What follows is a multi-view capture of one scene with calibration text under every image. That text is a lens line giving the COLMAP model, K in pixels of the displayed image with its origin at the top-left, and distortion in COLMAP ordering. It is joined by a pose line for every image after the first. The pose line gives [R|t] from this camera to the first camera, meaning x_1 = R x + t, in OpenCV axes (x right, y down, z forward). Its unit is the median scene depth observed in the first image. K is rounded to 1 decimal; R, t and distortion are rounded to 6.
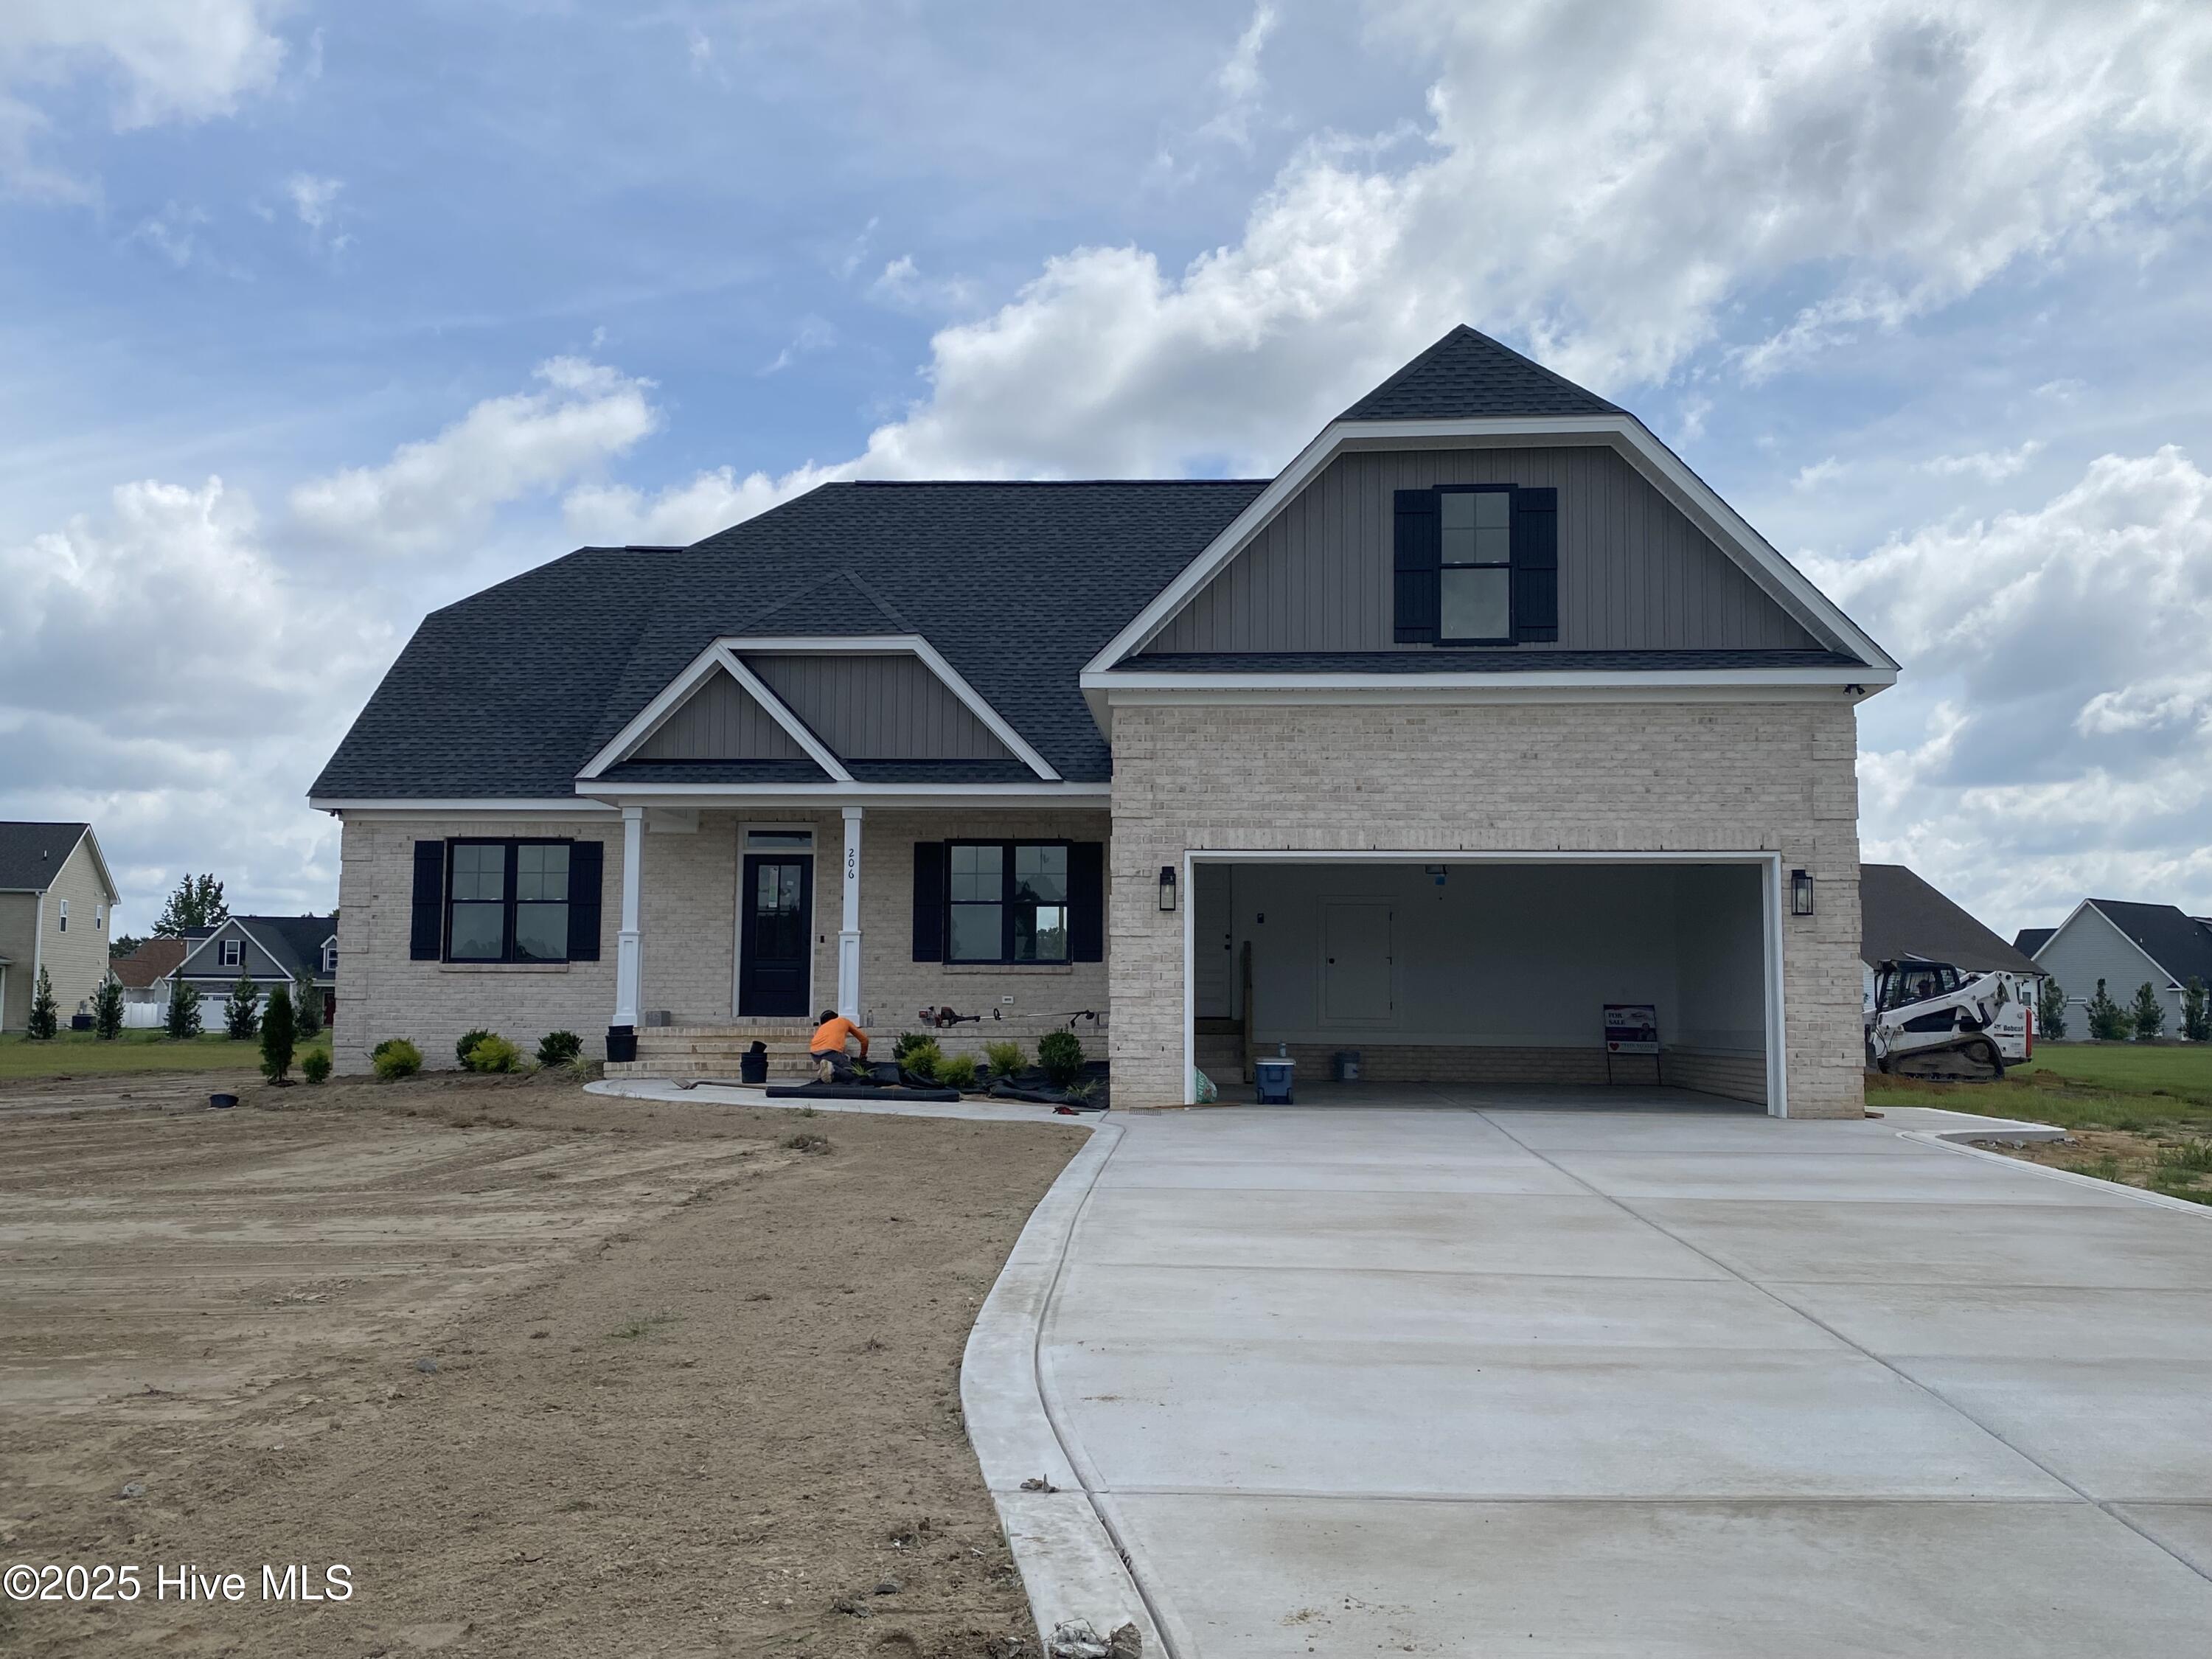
lens RADIAL K [[2006.4, 0, 1116.5], [0, 2006.4, 835.2], [0, 0, 1]] dist [0.135528, -0.289852]
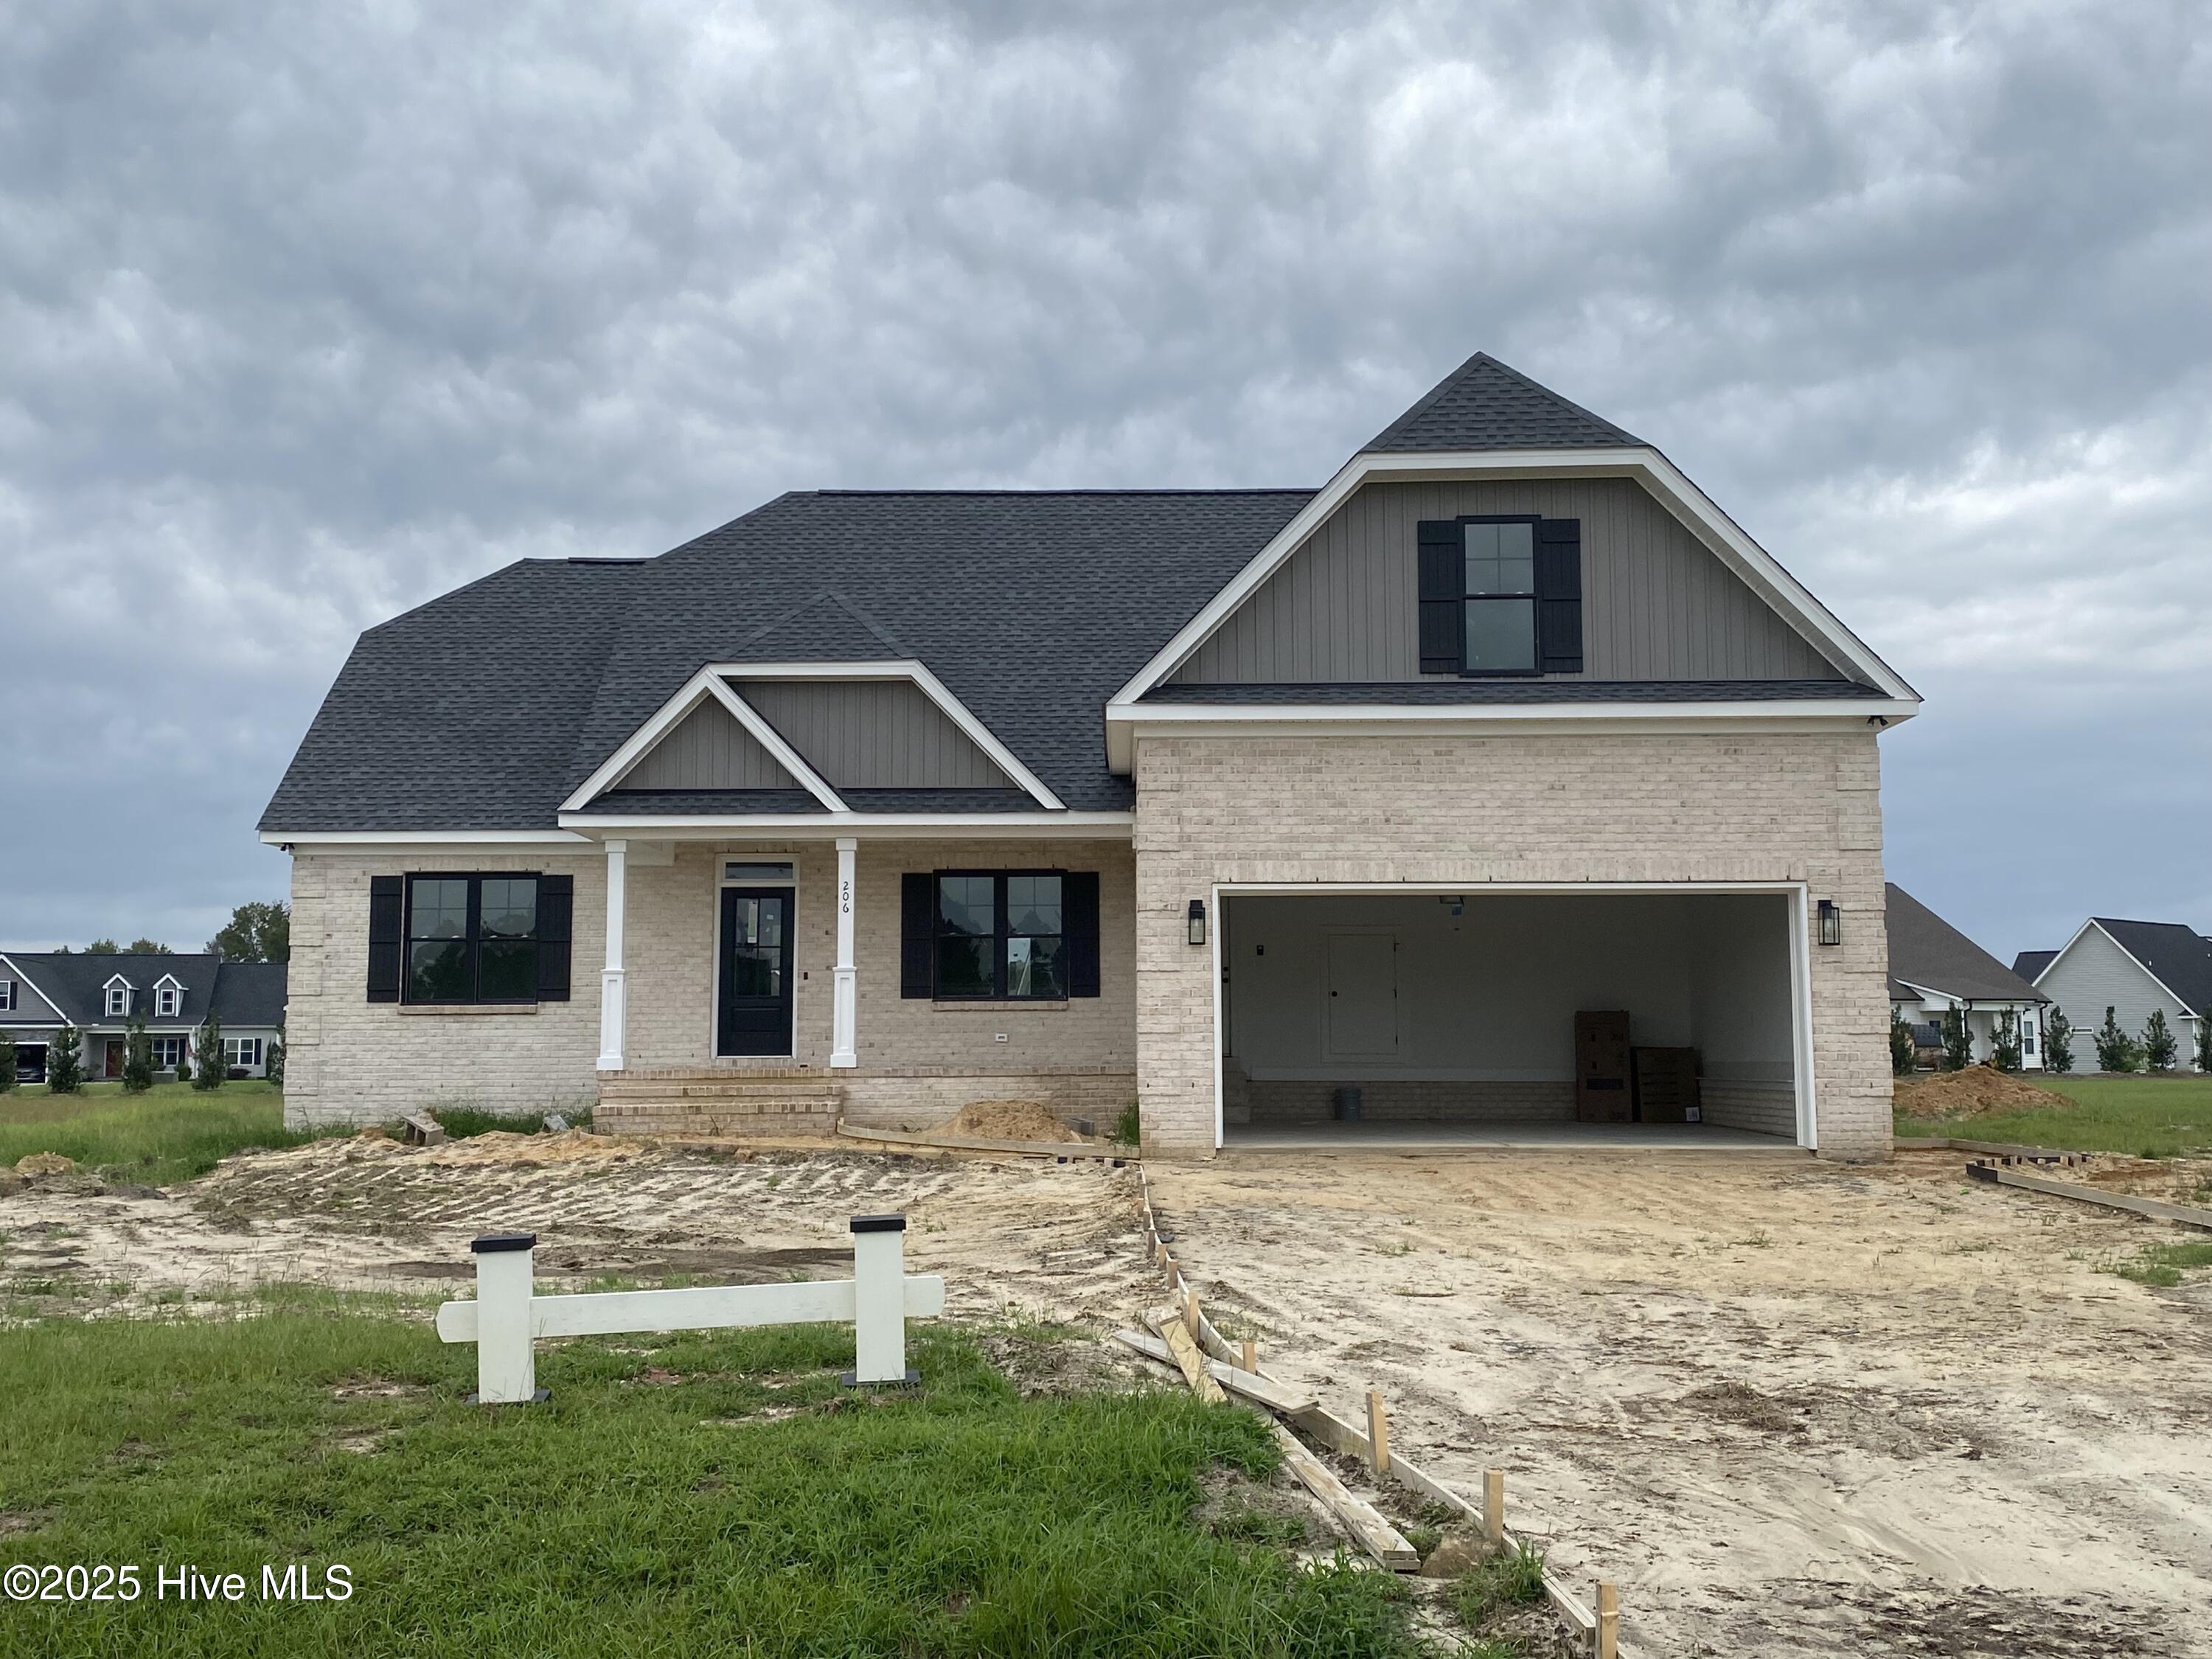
lens RADIAL K [[2294.6, 0, 1105.2], [0, 2294.6, 805.3], [0, 0, 1]] dist [0.110208, -0.022963]
pose [[0.998838, -0.005001, 0.047931, -0.072305], [0.005919, 0.999801, -0.019028, -0.009793], [-0.047827, 0.019290, 0.998669, -0.126059]]
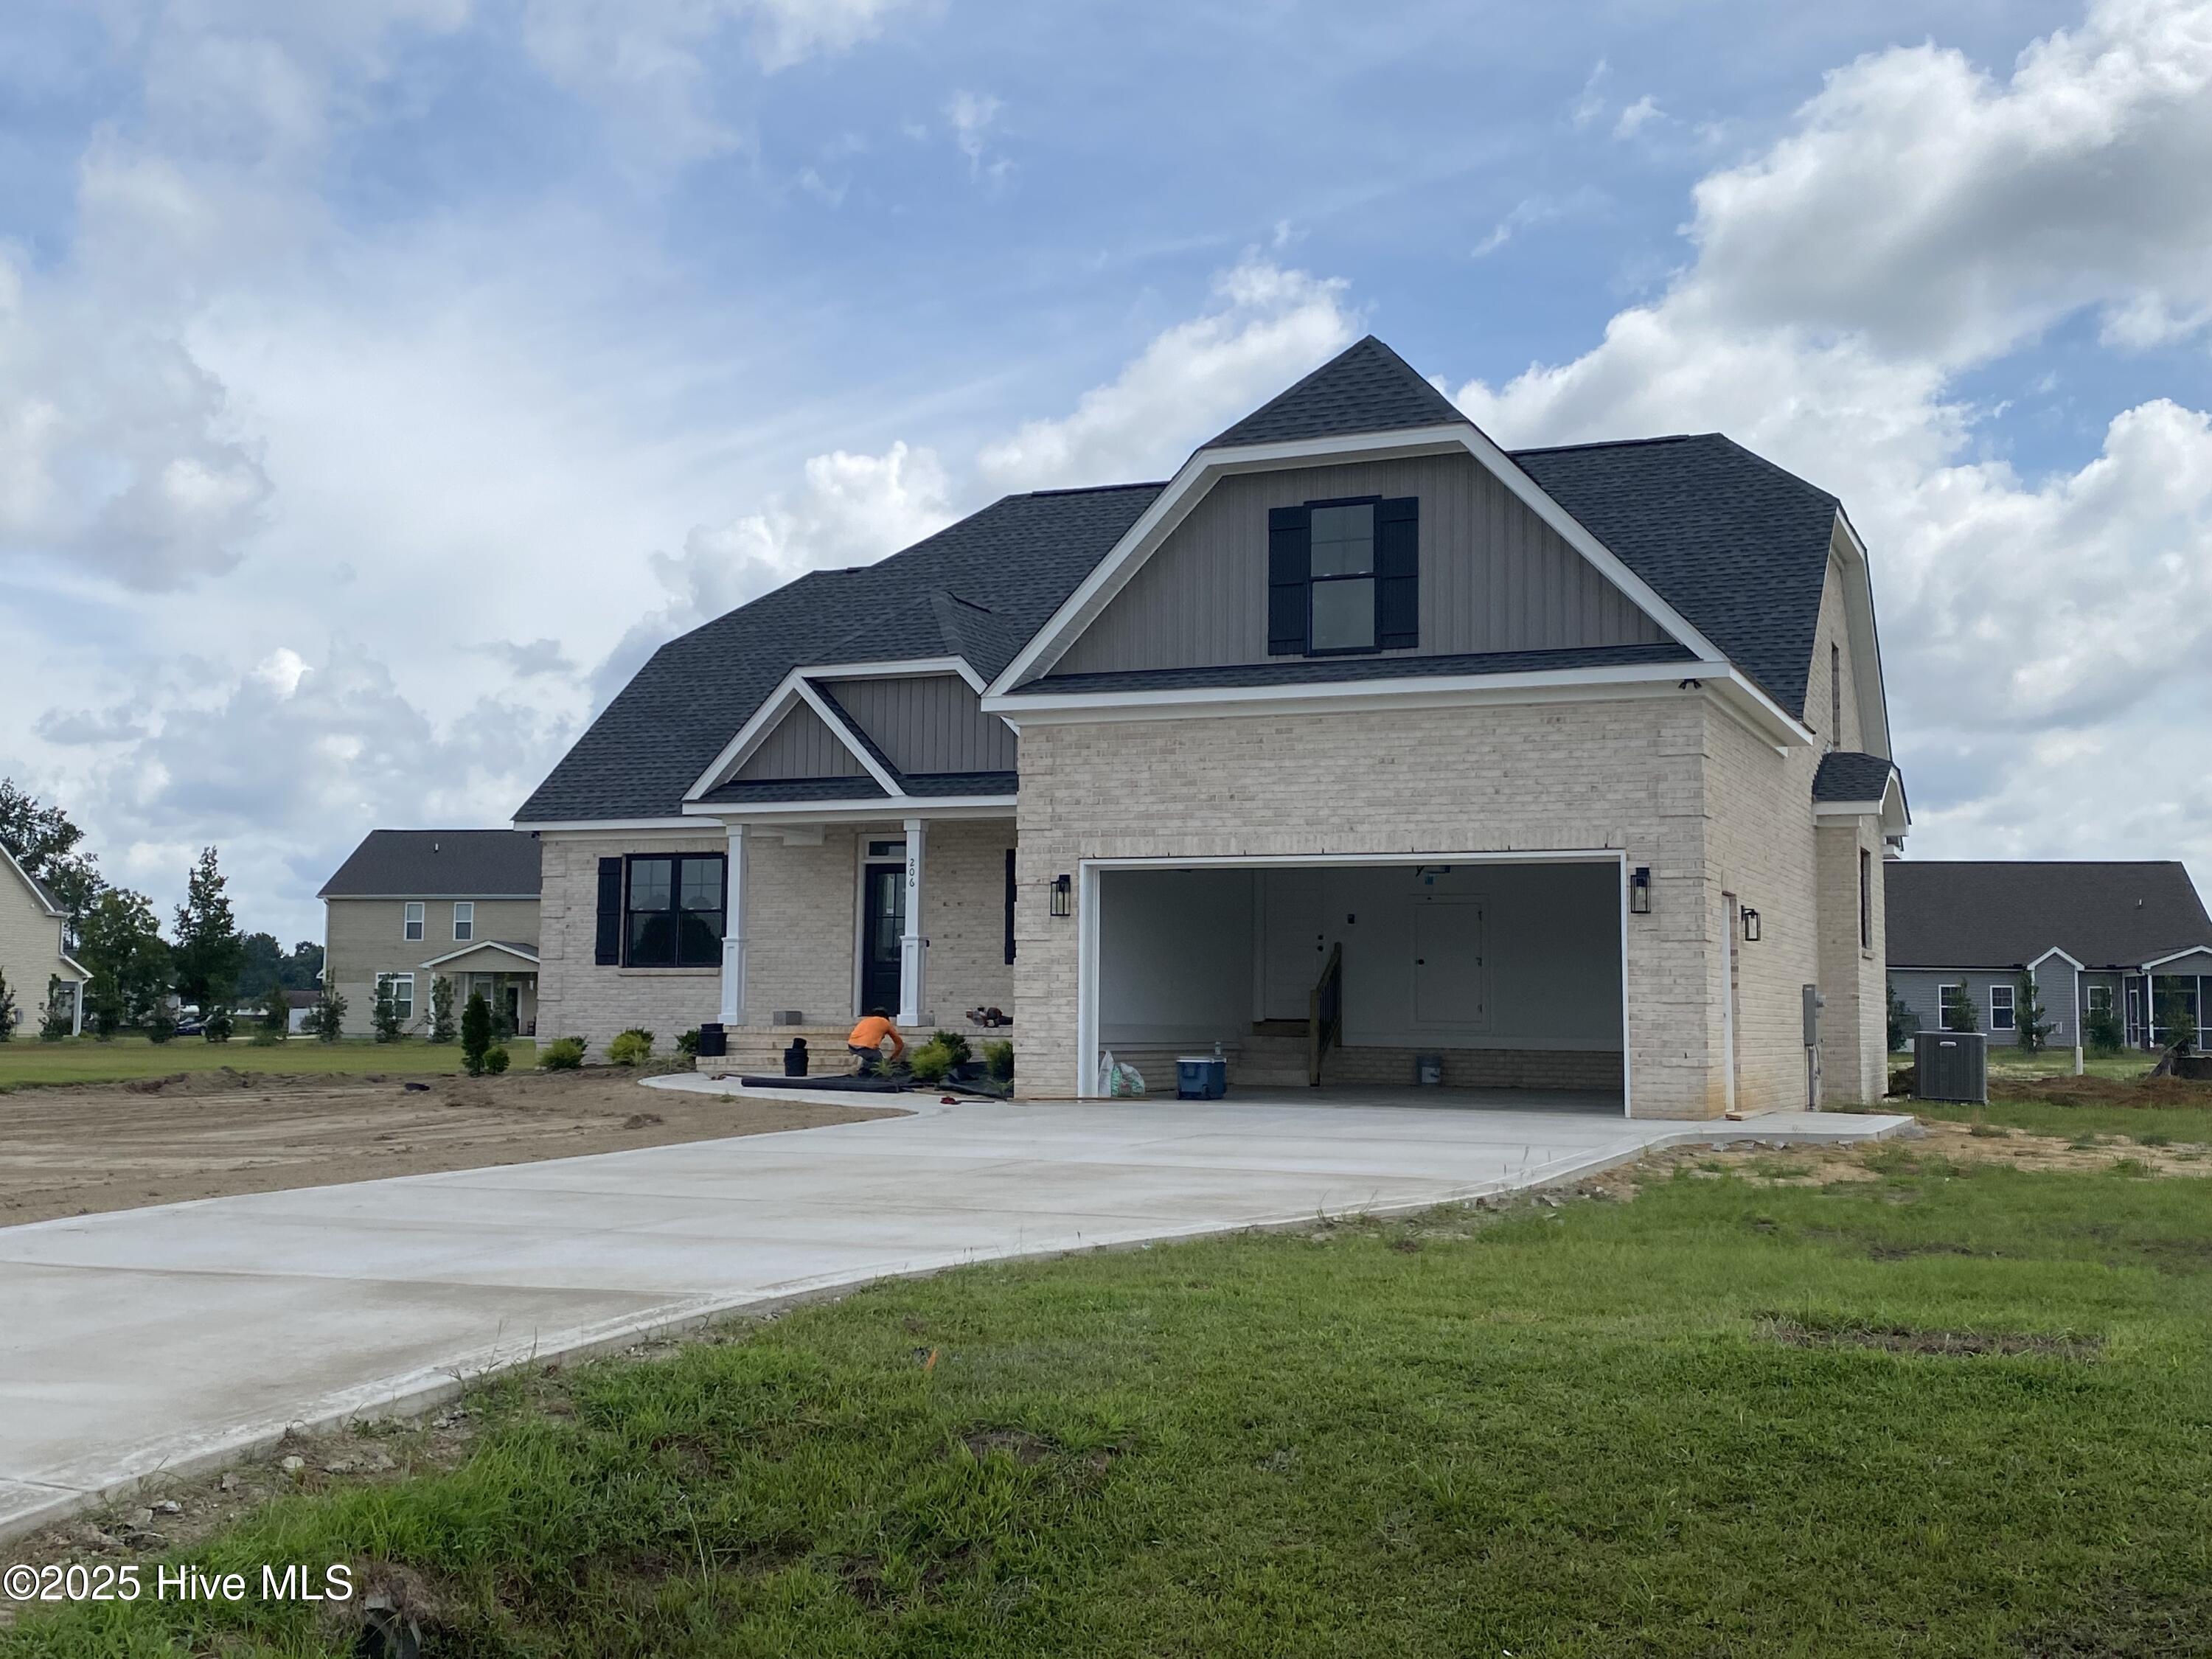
lens RADIAL K [[2425.0, 0, 1106.7], [0, 2425.0, 771.1], [0, 0, 1]] dist [0.112360, -0.006764]
pose [[0.938747, -0.032384, -0.343082, 0.487998], [0.026913, 0.999423, -0.020698, -0.012211], [0.343554, 0.010197, 0.939078, -0.205855]]
